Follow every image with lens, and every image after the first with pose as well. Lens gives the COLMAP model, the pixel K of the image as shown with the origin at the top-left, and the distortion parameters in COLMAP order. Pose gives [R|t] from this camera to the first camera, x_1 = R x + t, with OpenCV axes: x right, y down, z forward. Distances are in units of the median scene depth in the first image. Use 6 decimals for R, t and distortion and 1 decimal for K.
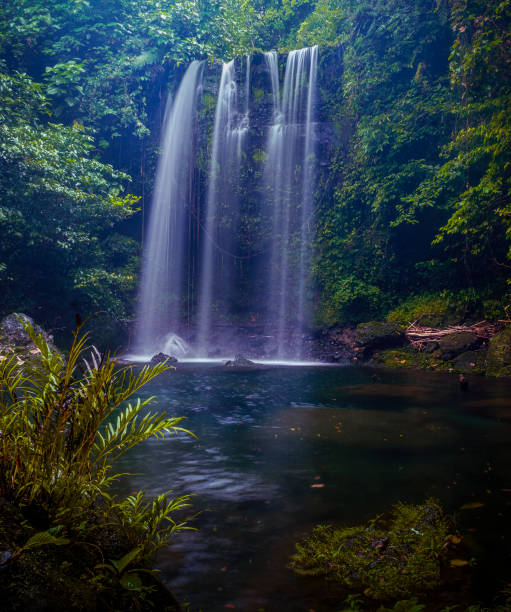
lens RADIAL K [[632.0, 0, 257.1], [0, 632.0, 317.0], [0, 0, 1]] dist [-0.089406, -0.006718]
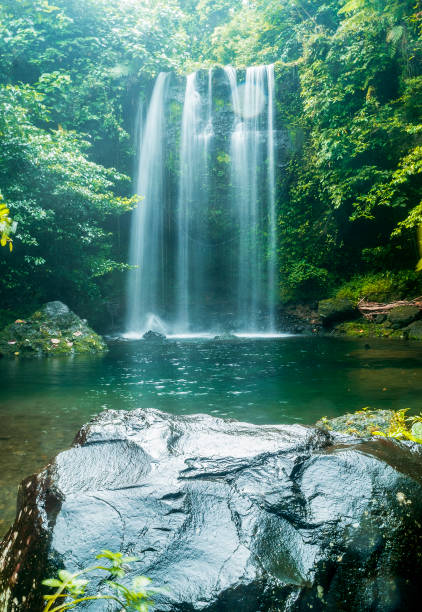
lens RADIAL K [[602.0, 0, 210.0], [0, 602.0, 291.3], [0, 0, 1]] dist [-0.095020, 0.004848]
pose [[0.990151, -0.024342, 0.137868, -0.193368], [0.023924, 0.999703, 0.004684, -0.017111], [-0.137941, -0.001340, 0.990440, -0.098508]]
